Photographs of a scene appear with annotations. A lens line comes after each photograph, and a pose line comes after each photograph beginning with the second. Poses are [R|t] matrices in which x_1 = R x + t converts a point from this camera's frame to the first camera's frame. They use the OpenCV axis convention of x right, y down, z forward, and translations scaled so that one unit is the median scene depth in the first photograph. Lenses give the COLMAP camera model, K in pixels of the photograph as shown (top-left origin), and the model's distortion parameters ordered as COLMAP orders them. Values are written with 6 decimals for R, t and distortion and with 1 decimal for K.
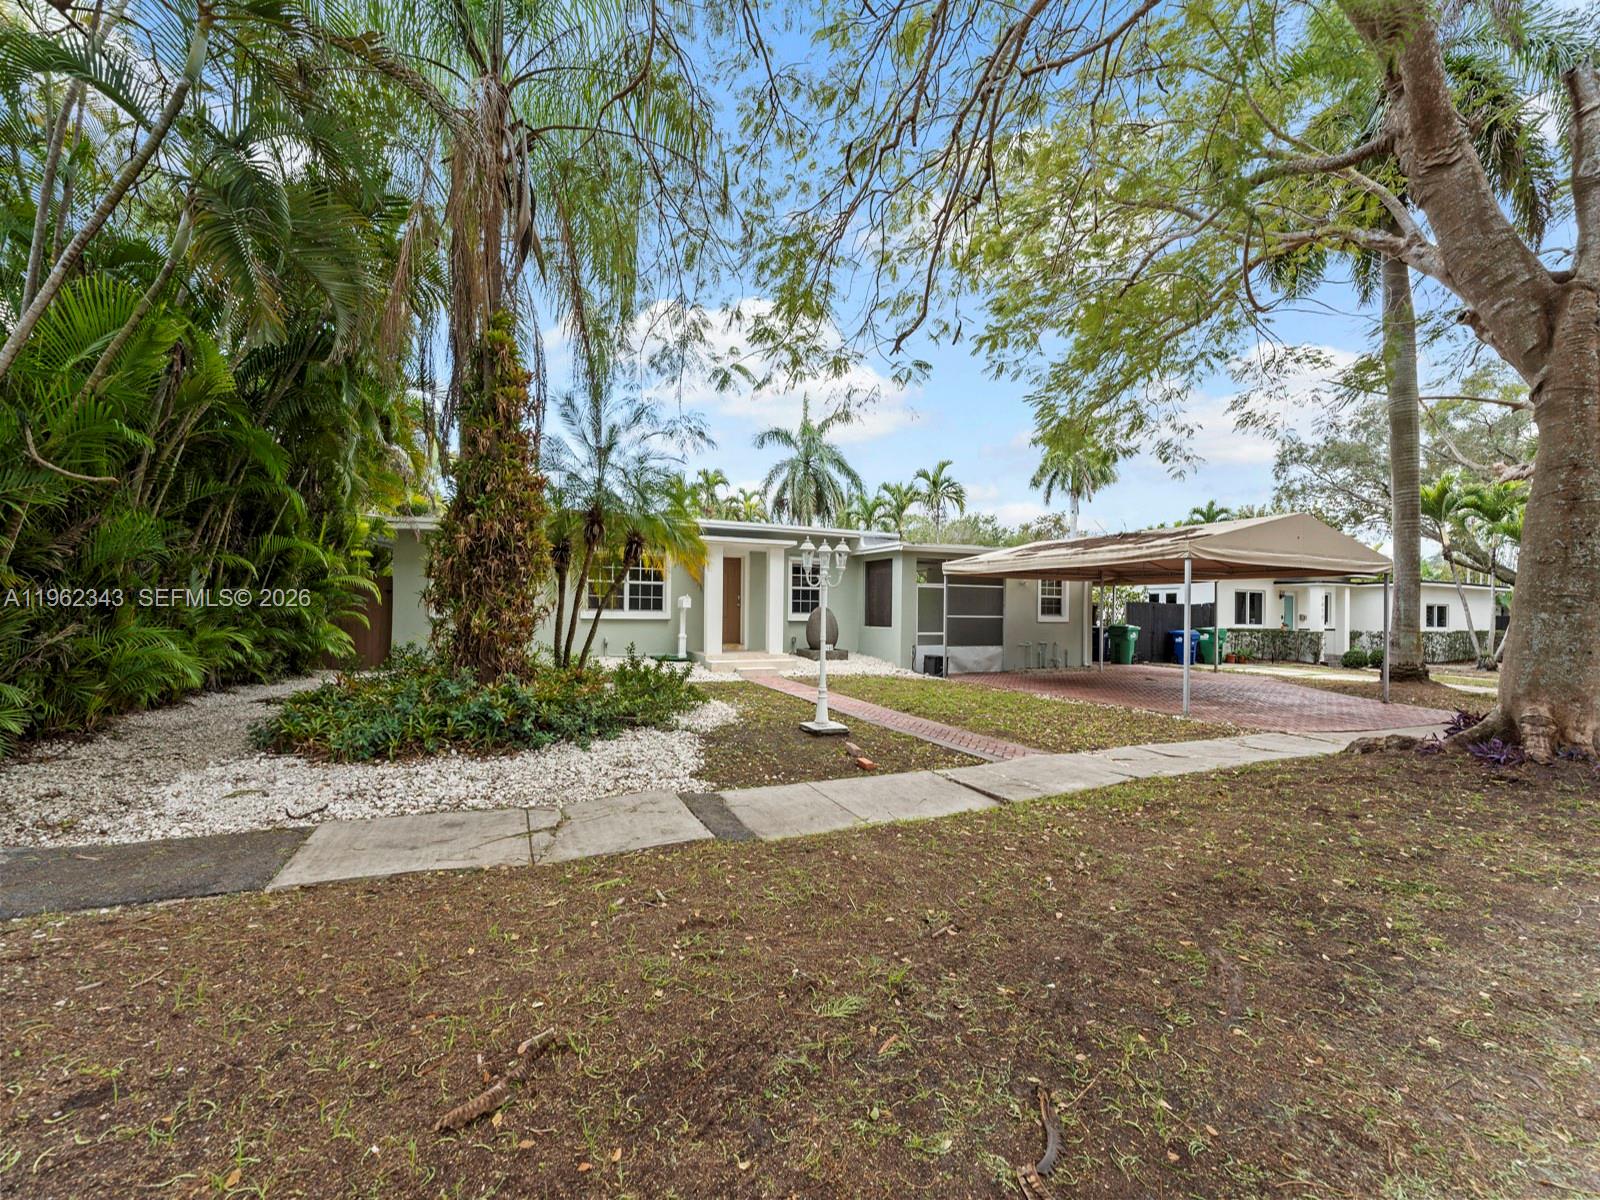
lens RADIAL K [[650.8, 0, 784.4], [0, 650.8, 611.9], [0, 0, 1]] dist [-0.000531, -0.000944]
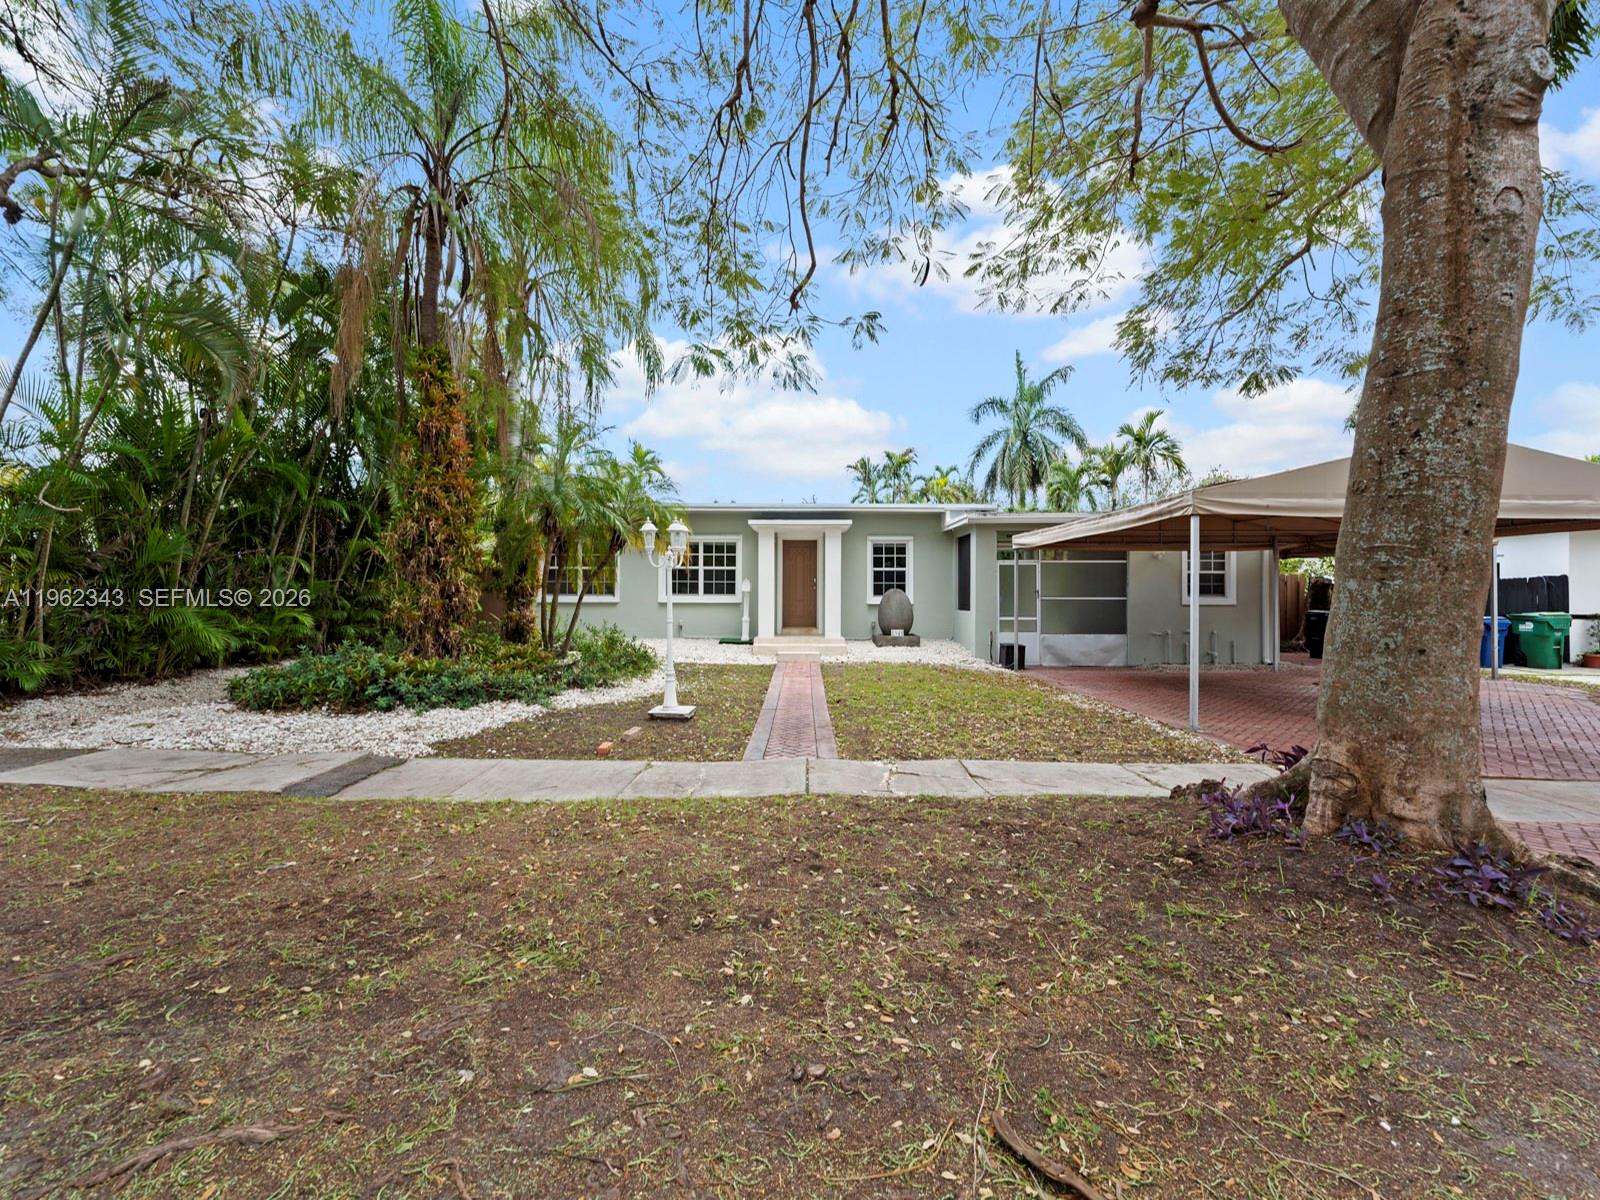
lens RADIAL K [[650.8, 0, 776.3], [0, 650.8, 602.8], [0, 0, 1]] dist [-0.000531, -0.000944]
pose [[0.910603, -0.003845, -0.413265, 0.288989], [0.007848, 0.999937, 0.007987, 0.003264], [0.413208, -0.010516, 0.910576, 0.081888]]
